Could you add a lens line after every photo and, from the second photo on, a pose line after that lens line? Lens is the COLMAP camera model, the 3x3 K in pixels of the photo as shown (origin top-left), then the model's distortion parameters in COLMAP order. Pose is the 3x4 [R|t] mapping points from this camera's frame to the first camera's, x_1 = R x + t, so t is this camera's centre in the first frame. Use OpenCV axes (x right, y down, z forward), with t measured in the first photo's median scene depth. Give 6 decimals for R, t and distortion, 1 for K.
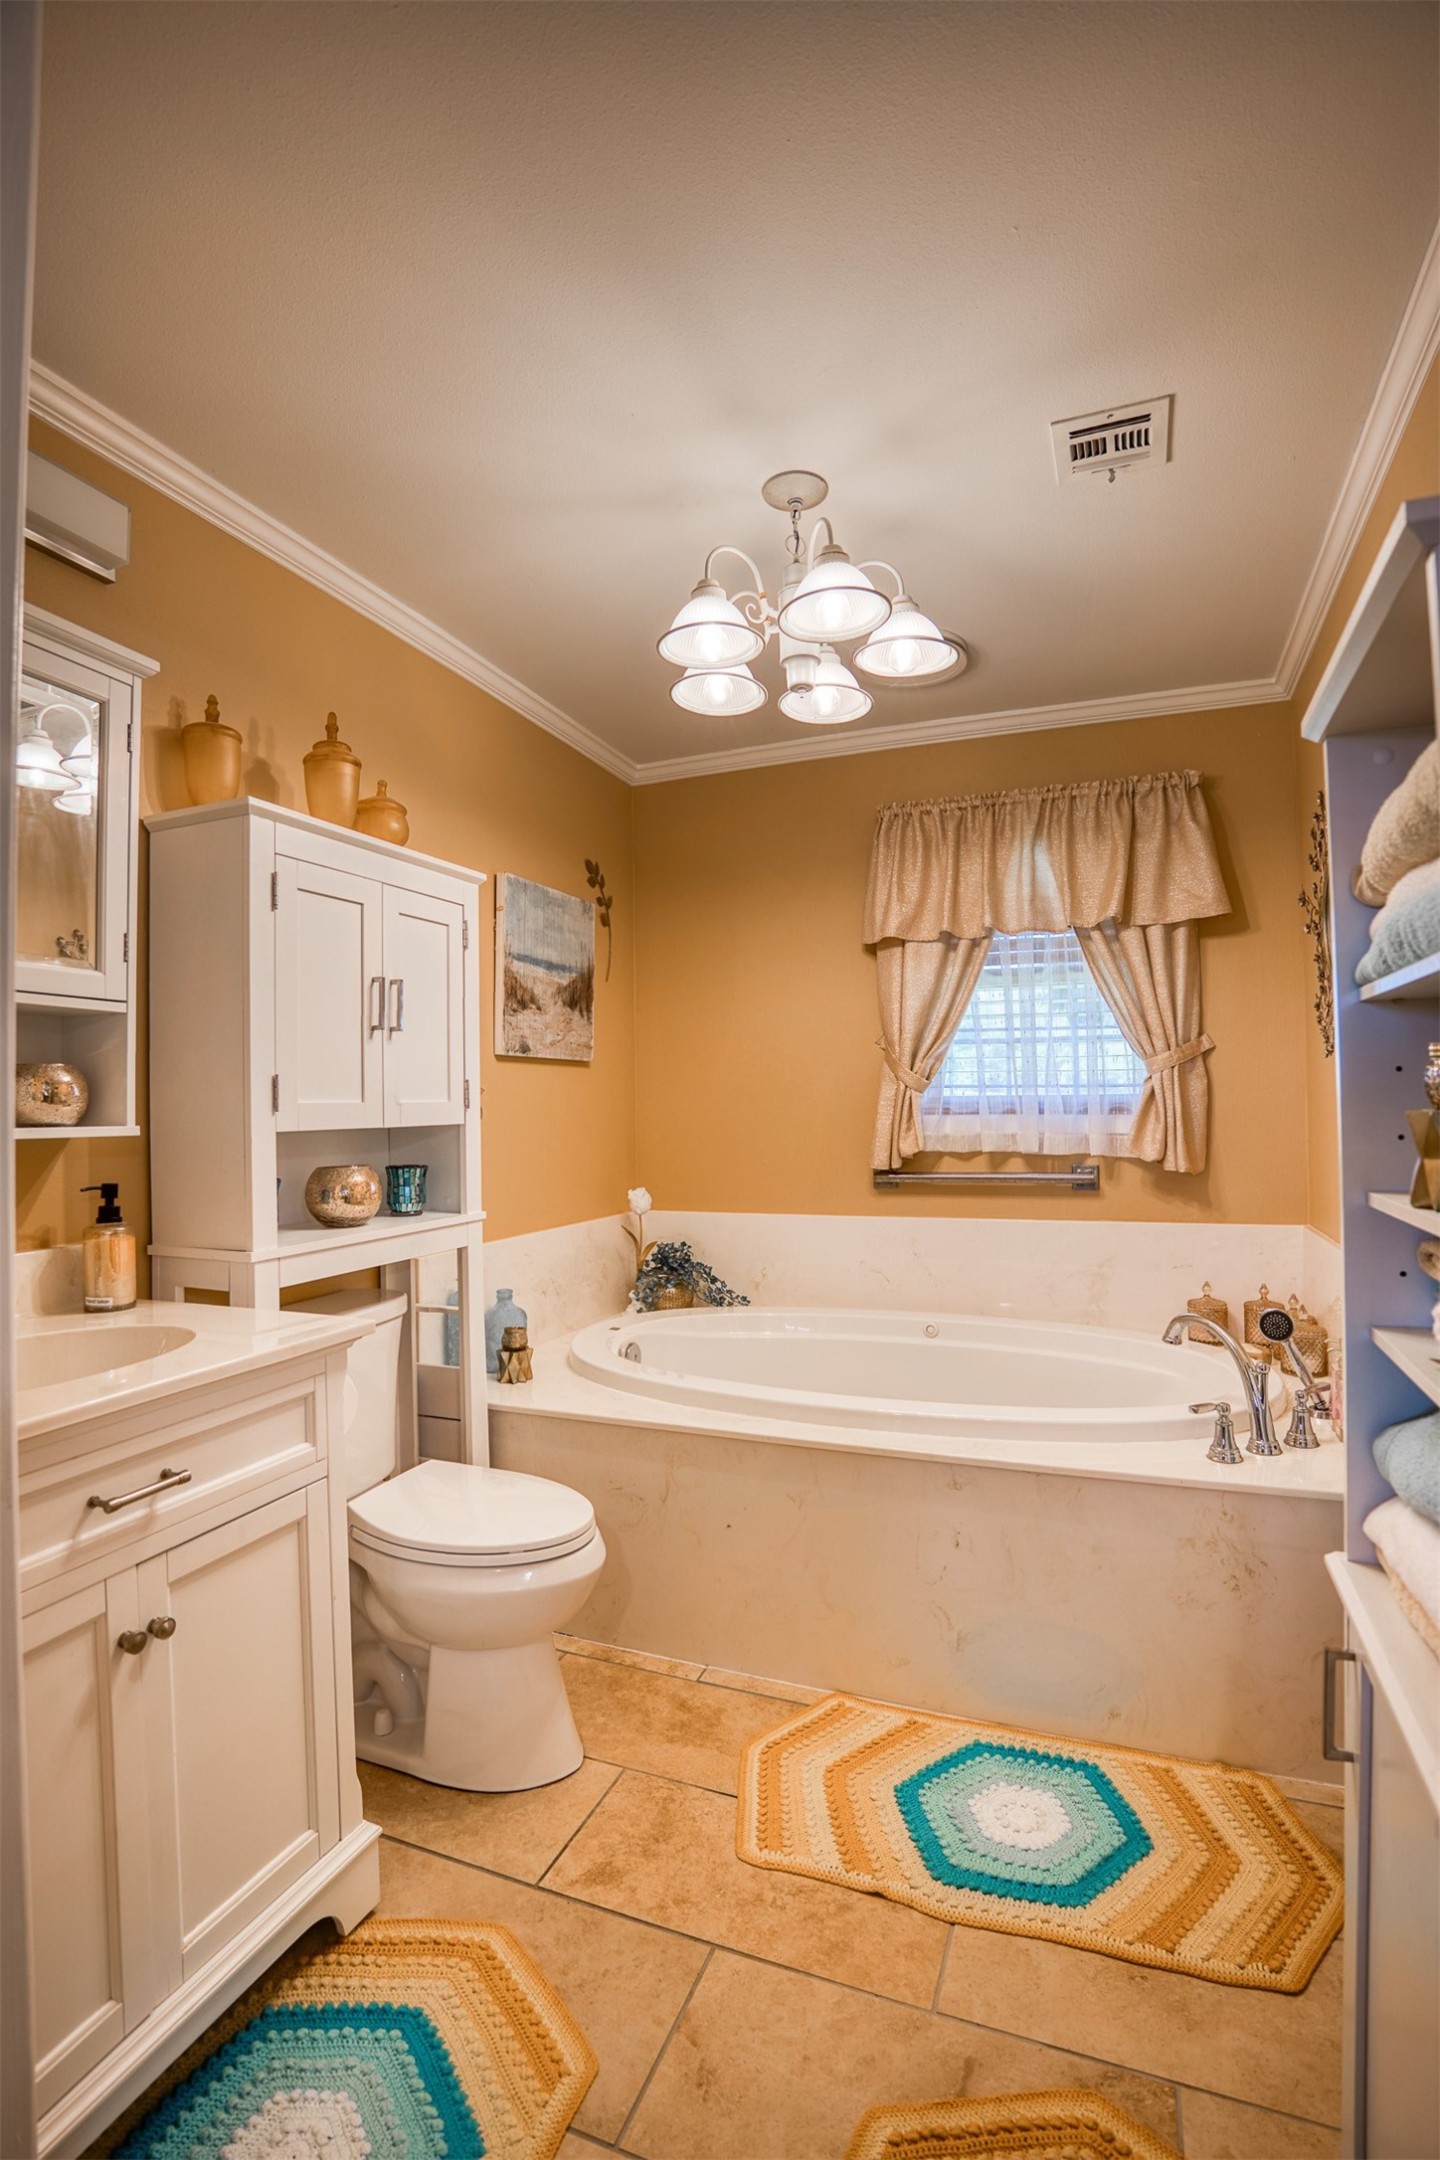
lens RADIAL K [[1029.5, 0, 723.0], [0, 1029.5, 1079.2], [0, 0, 1]] dist [-0.037003, 0.000591]
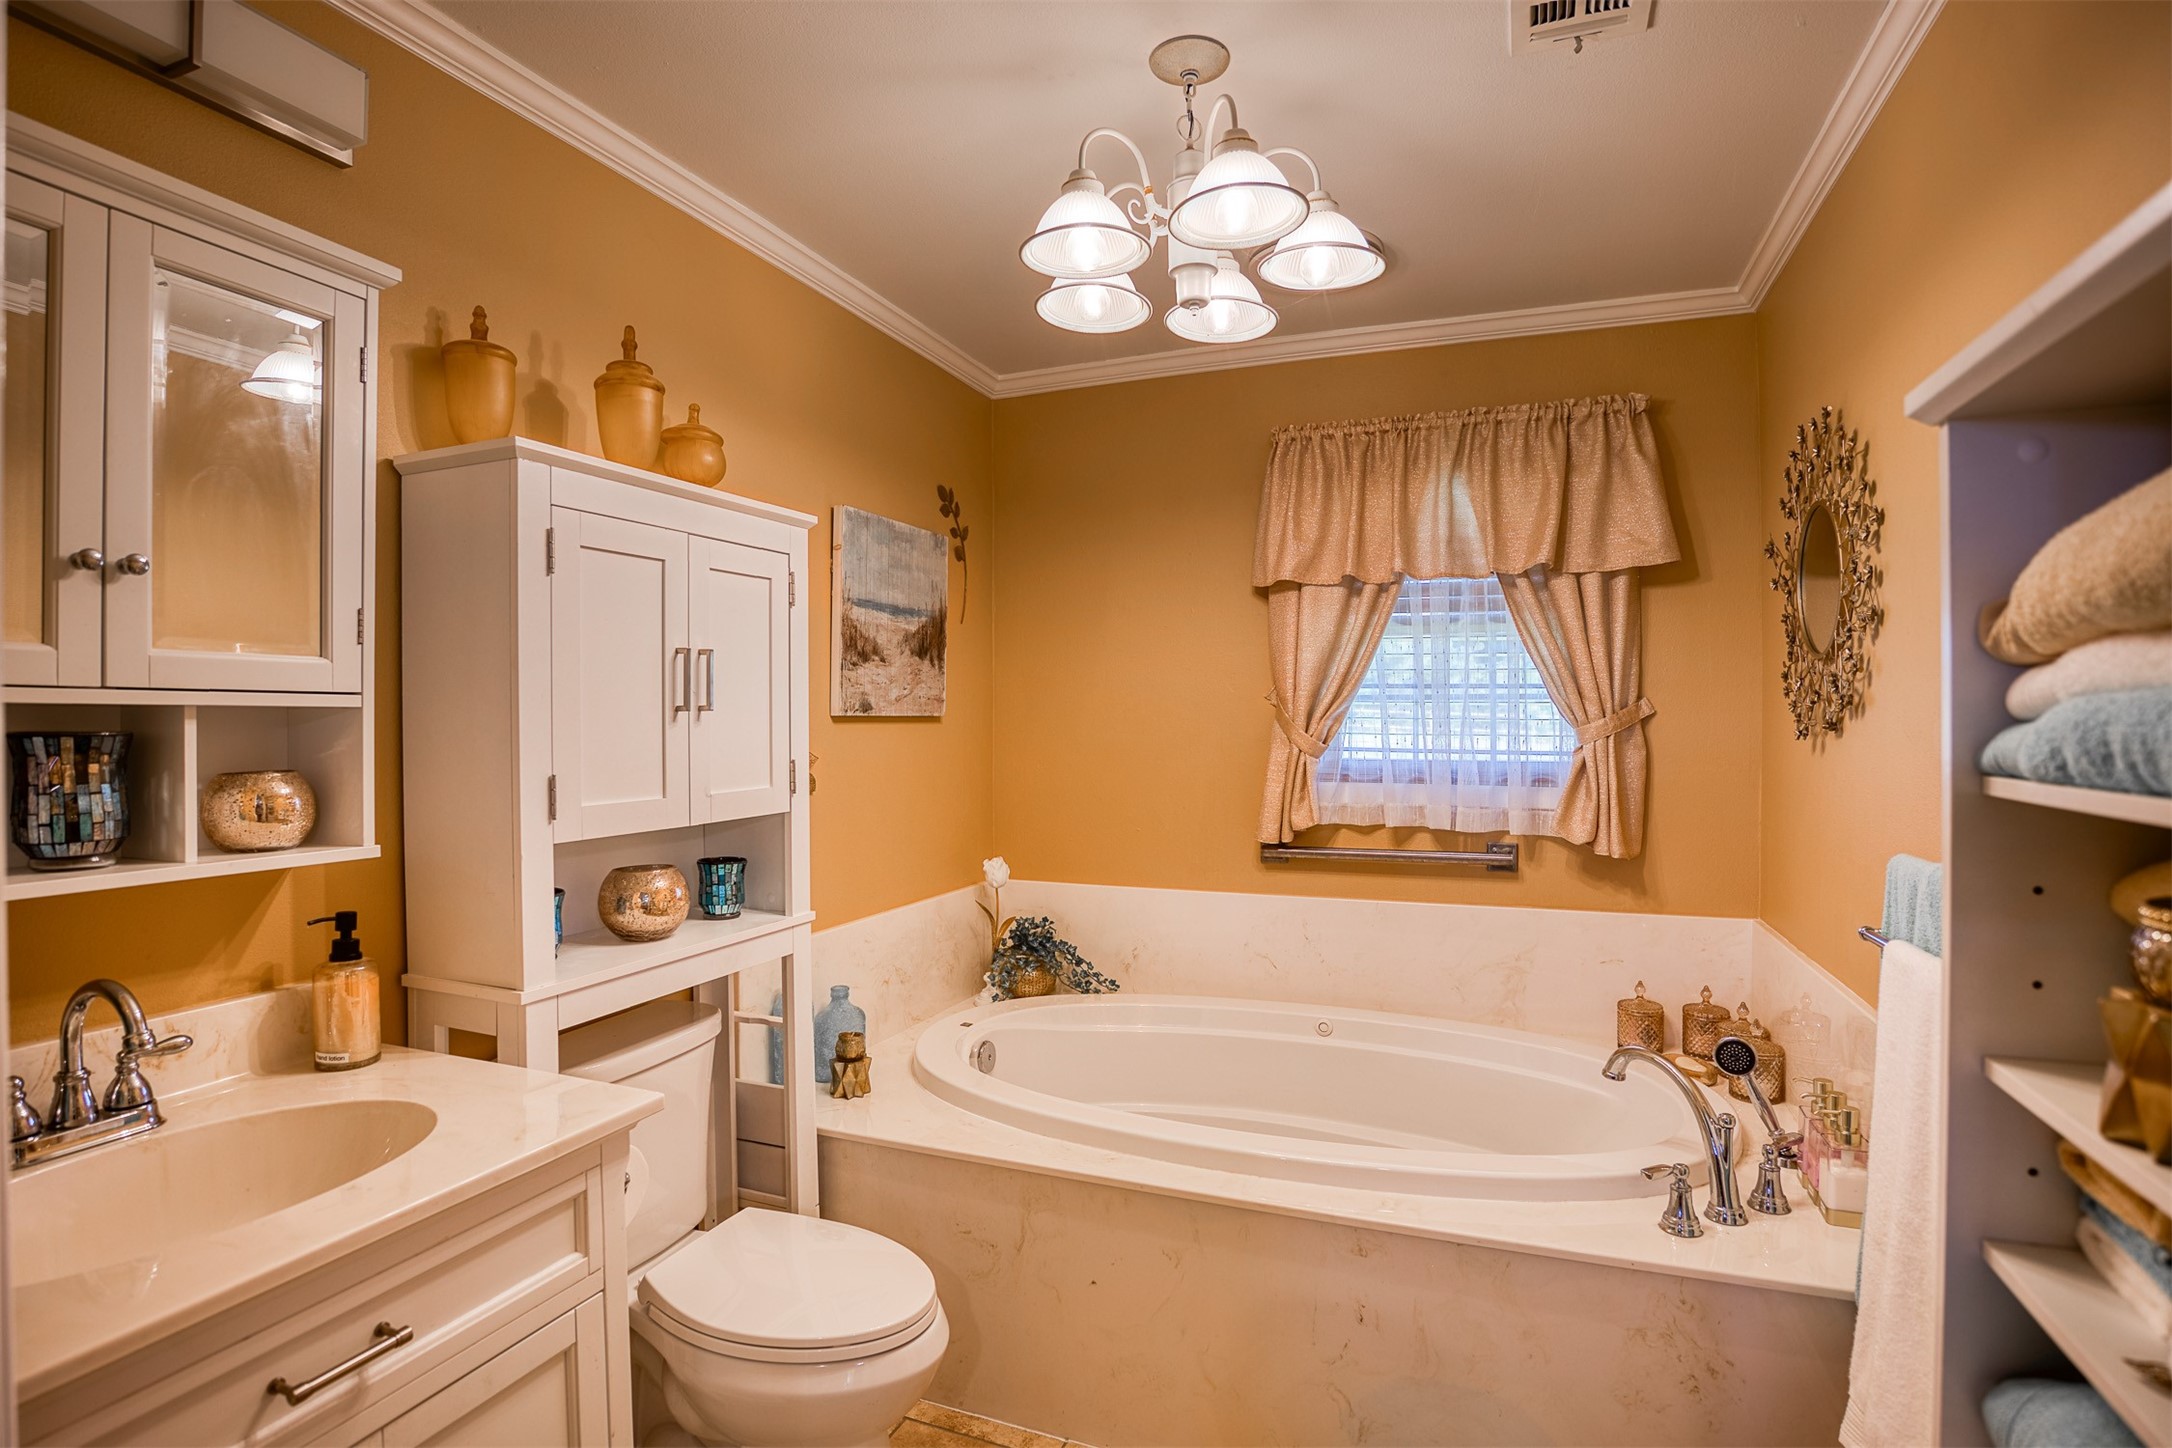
lens RADIAL K [[1086.2, 0, 1086.1], [0, 1086.2, 722.7], [0, 0, 1]] dist [-0.033054, 0.004852]
pose [[0.999932, 0.011209, -0.003148, -0.003668], [-0.011113, 0.999518, 0.028999, -0.064773], [0.003471, -0.028962, 0.999574, 0.111969]]
